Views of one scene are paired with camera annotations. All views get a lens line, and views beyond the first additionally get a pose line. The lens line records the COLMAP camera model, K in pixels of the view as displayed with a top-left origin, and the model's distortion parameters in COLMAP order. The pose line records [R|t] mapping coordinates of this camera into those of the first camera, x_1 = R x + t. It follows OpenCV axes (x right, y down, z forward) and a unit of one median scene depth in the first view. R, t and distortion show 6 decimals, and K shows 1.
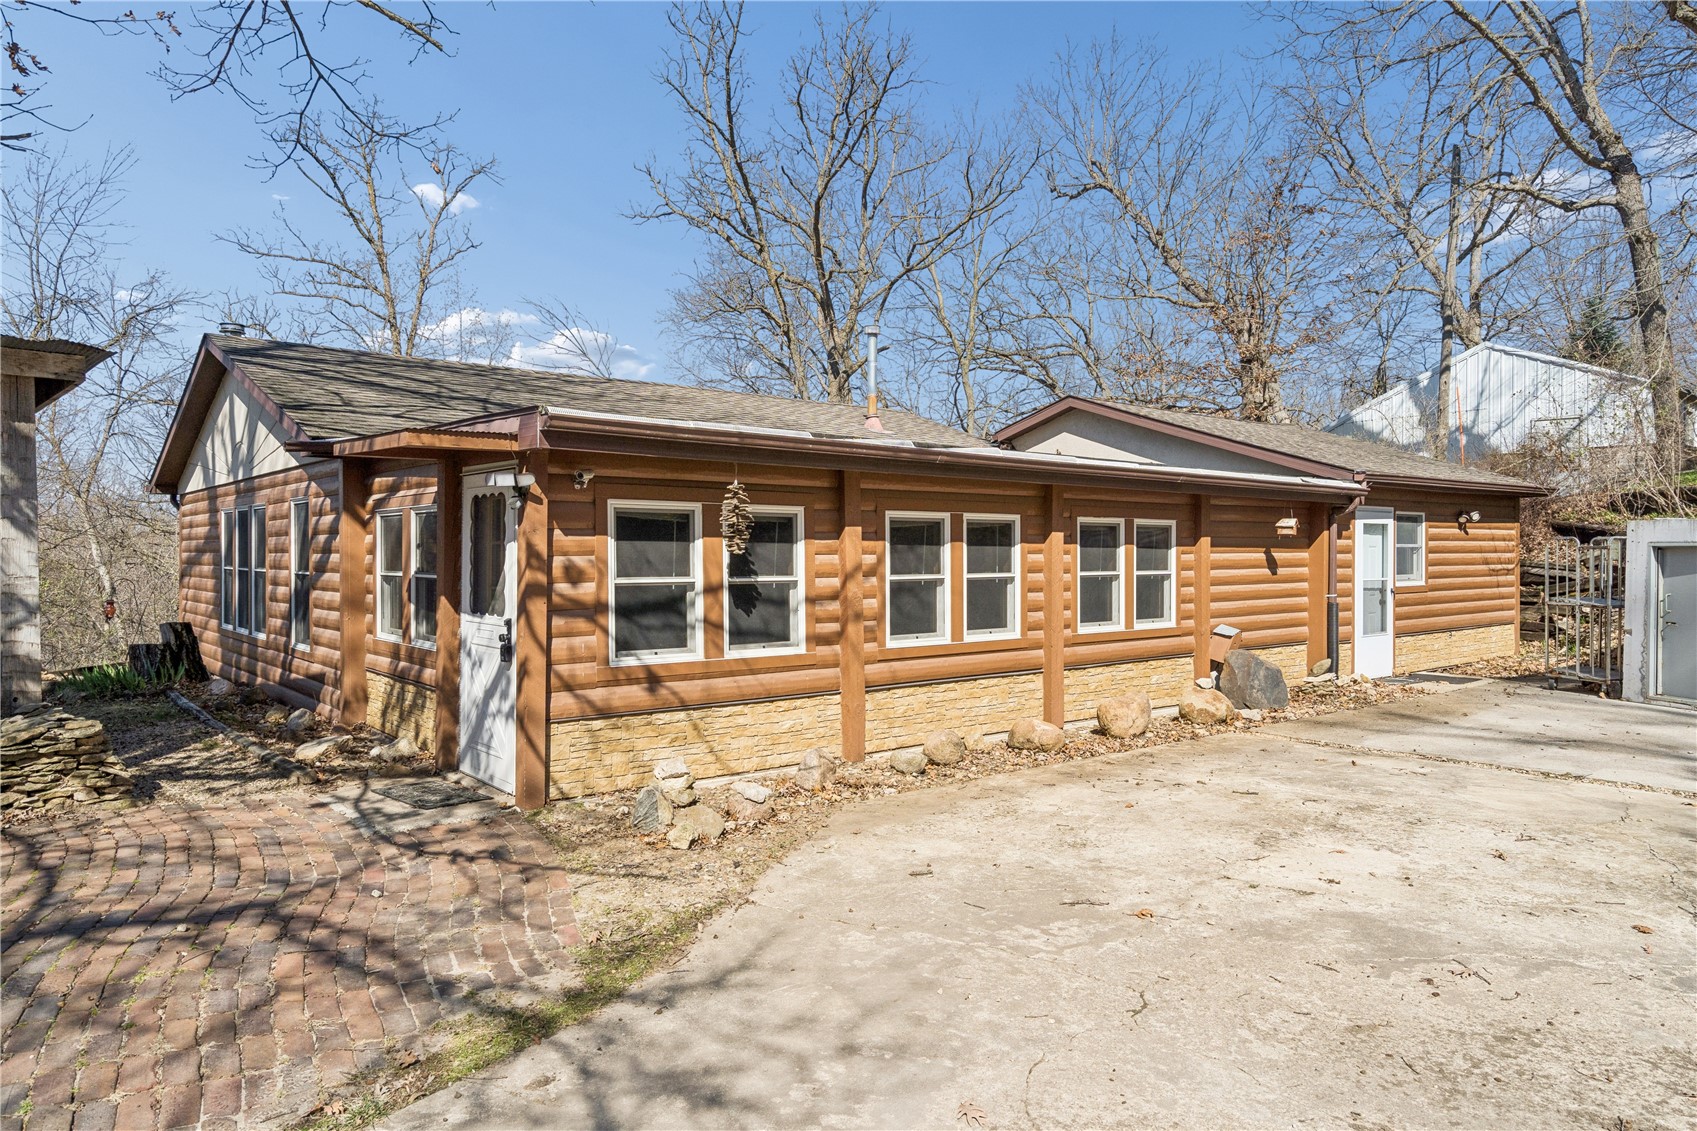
lens RADIAL K [[1062.8, 0, 848.5], [0, 1062.8, 565.5], [0, 0, 1]] dist [0.000694, 0.000282]
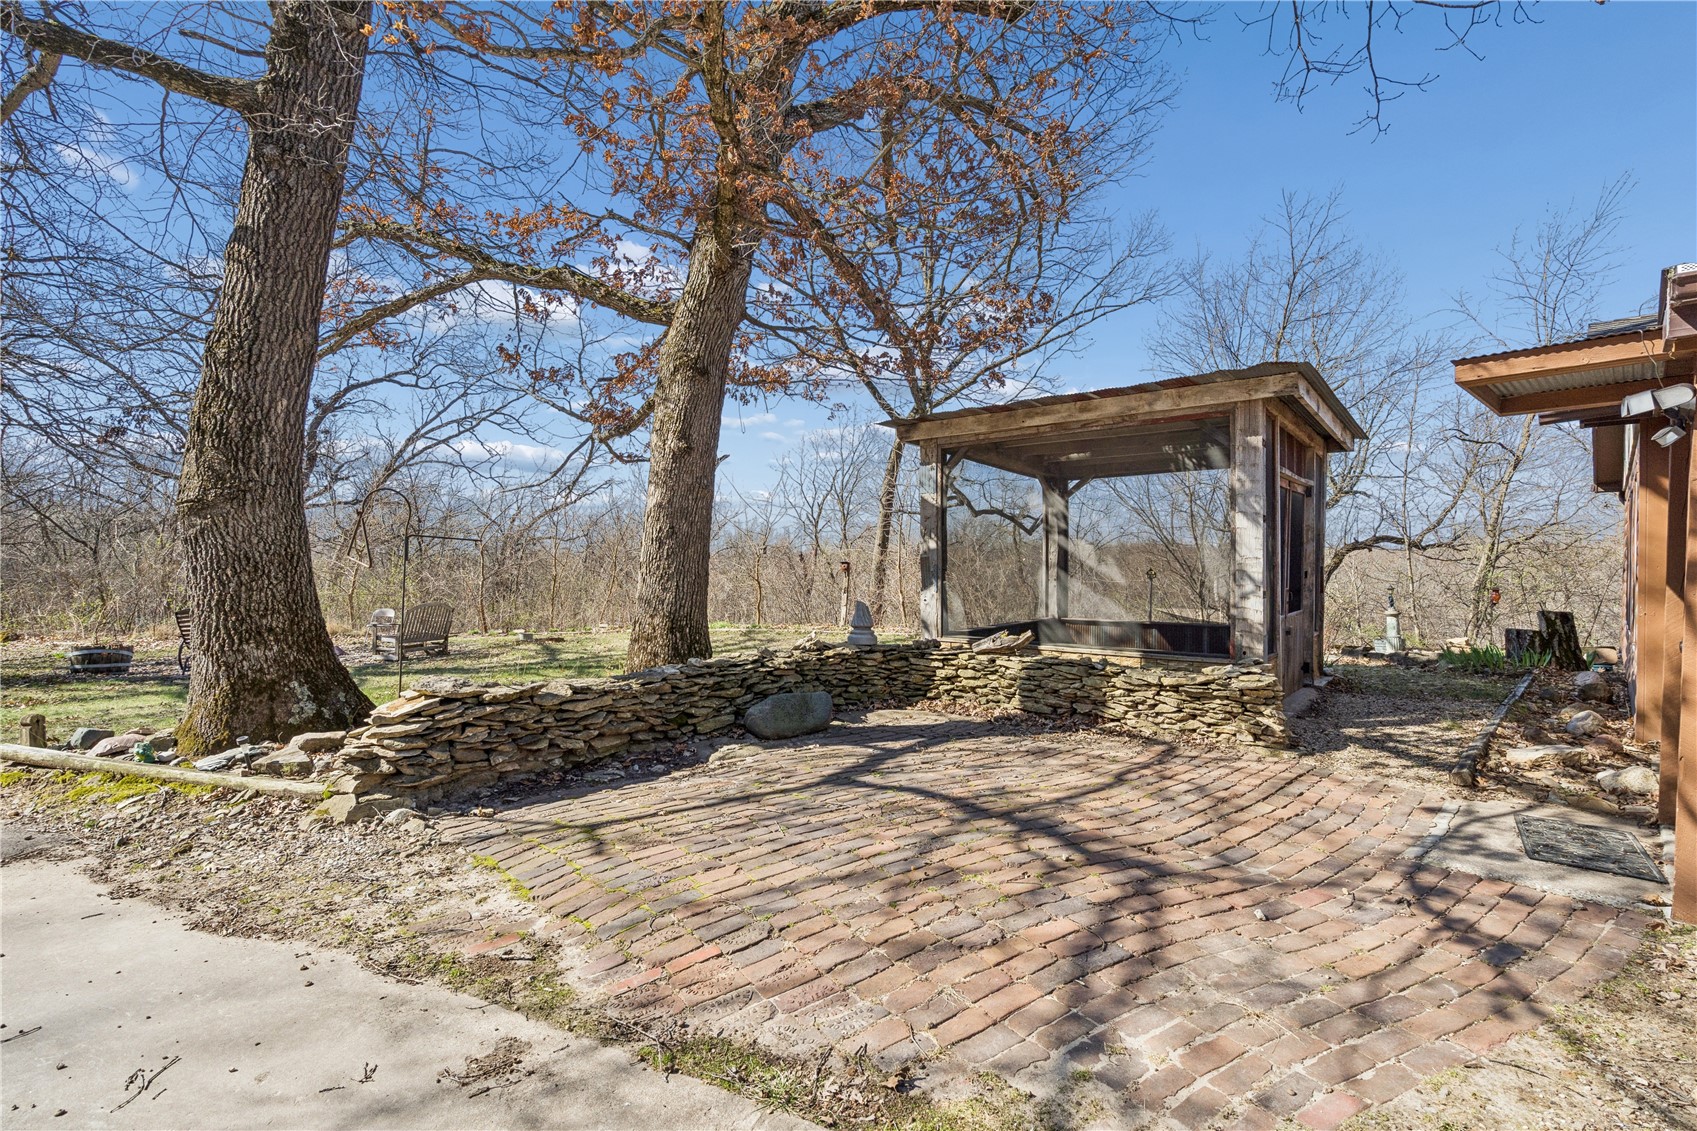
lens RADIAL K [[768.1, 0, 842.8], [0, 768.1, 566.3], [0, 0, 1]] dist [-0.002783, 0.000062]
pose [[0.093547, 0.007573, -0.995586, 0.150575], [-0.007951, 0.999945, 0.006859, 0.028148], [0.995583, 0.007274, 0.093602, 0.656864]]
